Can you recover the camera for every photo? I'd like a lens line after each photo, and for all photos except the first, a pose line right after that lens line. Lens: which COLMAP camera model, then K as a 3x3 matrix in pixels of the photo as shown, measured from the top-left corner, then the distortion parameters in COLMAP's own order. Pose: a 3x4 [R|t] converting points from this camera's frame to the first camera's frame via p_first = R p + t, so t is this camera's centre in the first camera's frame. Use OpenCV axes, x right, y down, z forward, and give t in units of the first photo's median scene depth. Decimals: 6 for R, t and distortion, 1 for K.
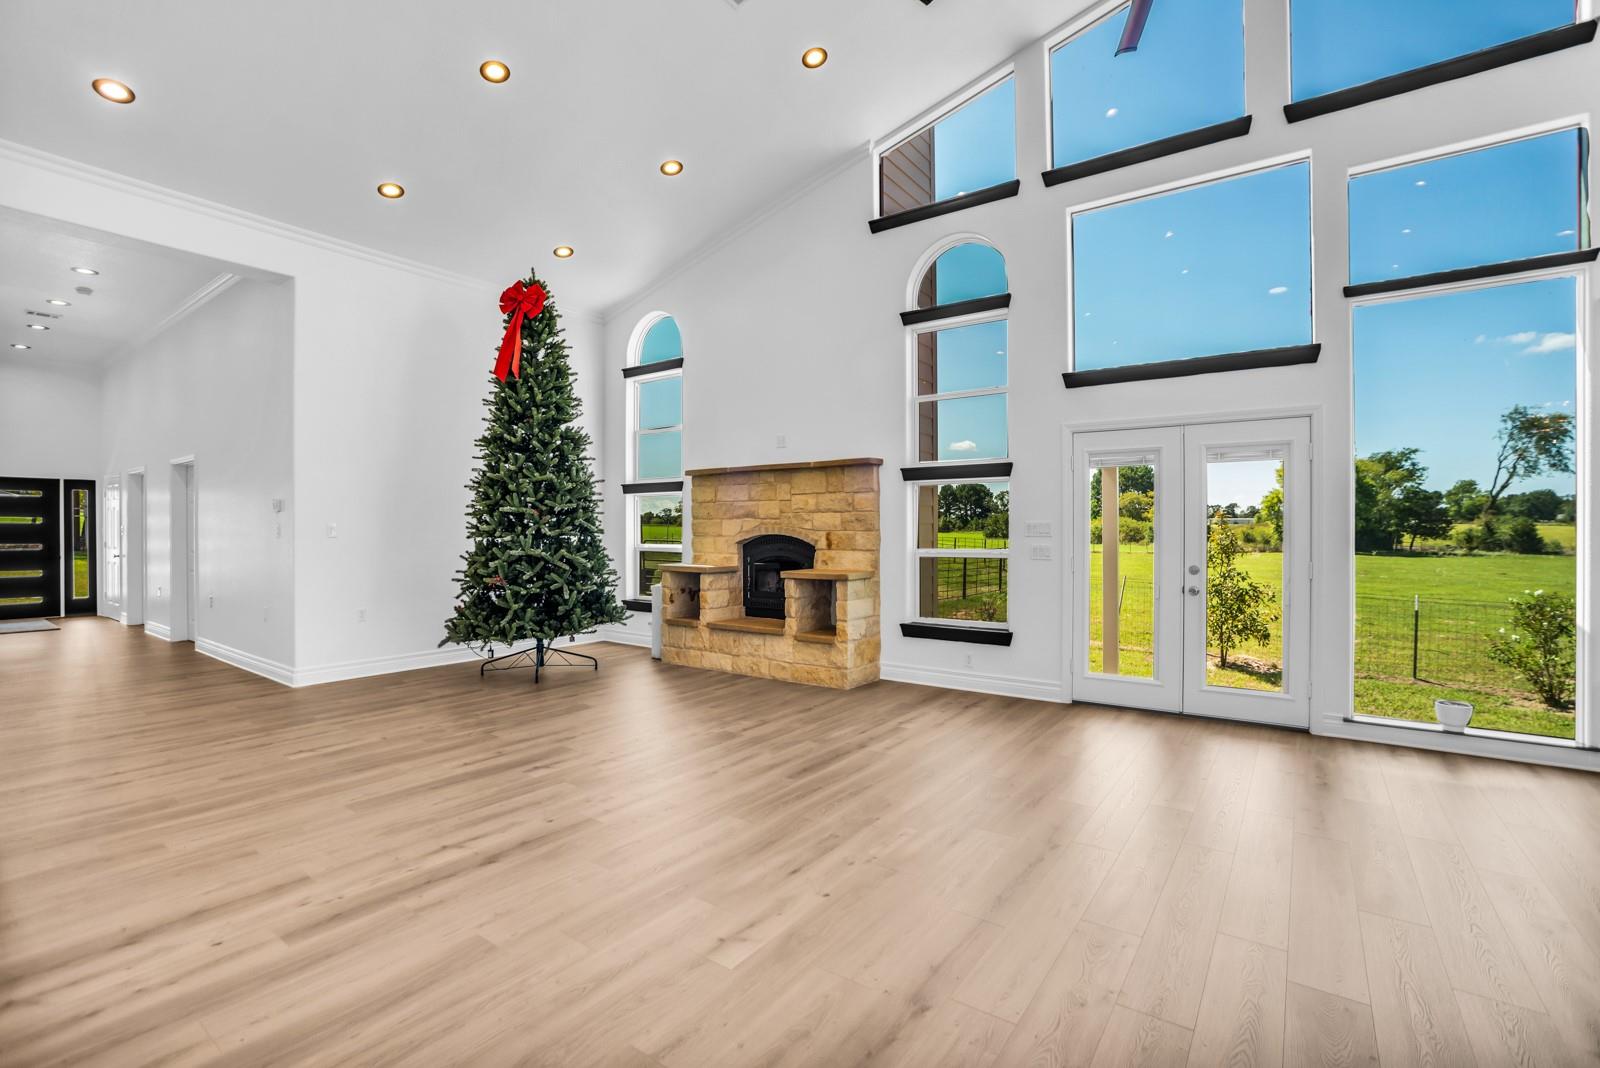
lens RADIAL K [[897.9, 0, 834.8], [0, 897.9, 533.7], [0, 0, 1]] dist [-0.046166, 0.000147]
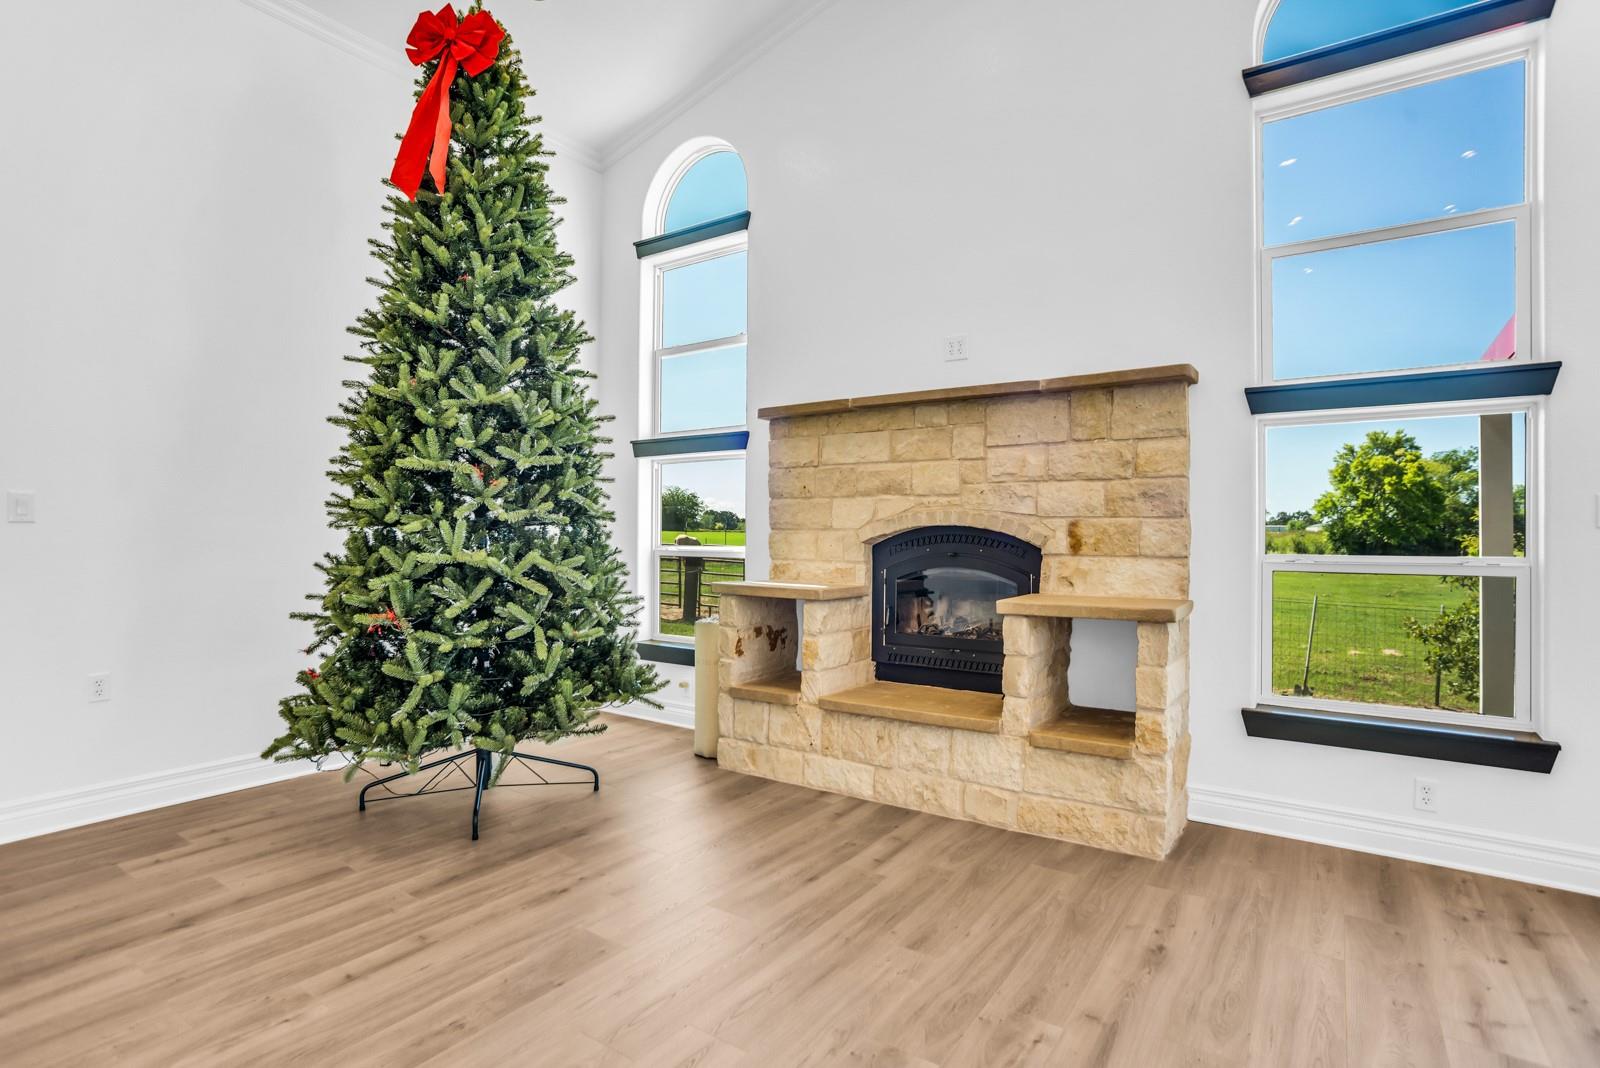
lens RADIAL K [[842.7, 0, 800.0], [0, 842.7, 534.0], [0, 0, 1]] dist [-0.032702, 0.001178]
pose [[0.999362, 0.006852, 0.035062, -0.176901], [-0.006490, 0.999925, -0.010428, 0.011824], [-0.035130, 0.010194, 0.999331, 0.544283]]
